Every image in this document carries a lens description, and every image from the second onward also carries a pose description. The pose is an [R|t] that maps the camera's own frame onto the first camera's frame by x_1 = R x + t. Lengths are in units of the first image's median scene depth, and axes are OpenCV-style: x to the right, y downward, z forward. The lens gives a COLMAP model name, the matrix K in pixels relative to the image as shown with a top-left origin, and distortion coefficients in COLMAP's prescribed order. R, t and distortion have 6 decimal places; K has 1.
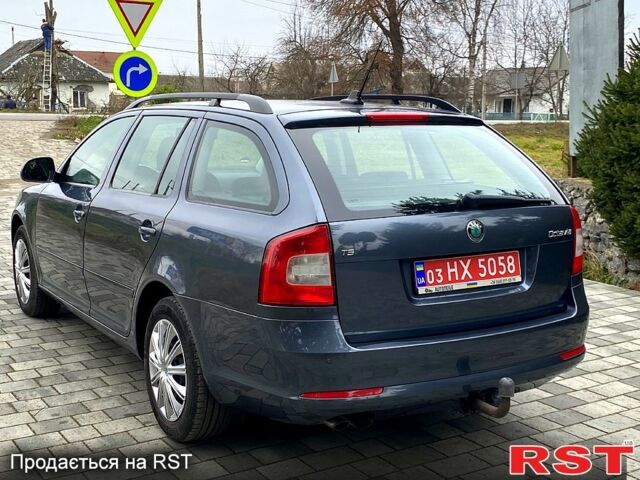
lens RADIAL K [[907.1, 0, 320.0], [0, 907.1, 240.0], [0, 0, 1]] dist [0.209489, -0.684991]
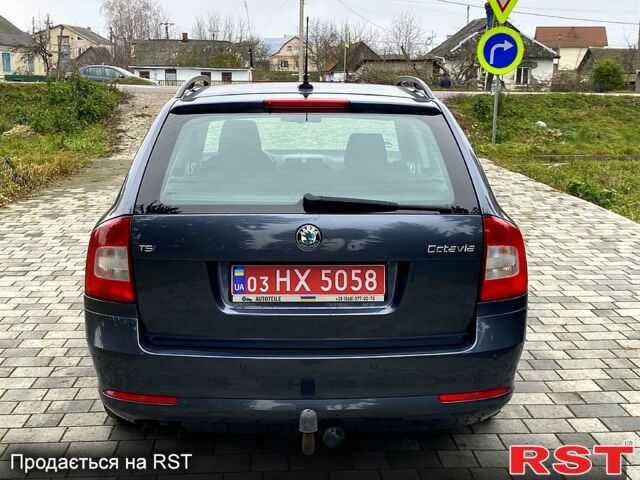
lens RADIAL K [[907.1, 0, 320.0], [0, 907.1, 240.0], [0, 0, 1]] dist [0.209489, -0.684991]
pose [[0.862353, 0.085864, -0.498973, 0.593644], [-0.072963, 0.996303, 0.045348, -0.046089], [0.501022, -0.002700, 0.865430, 0.247792]]
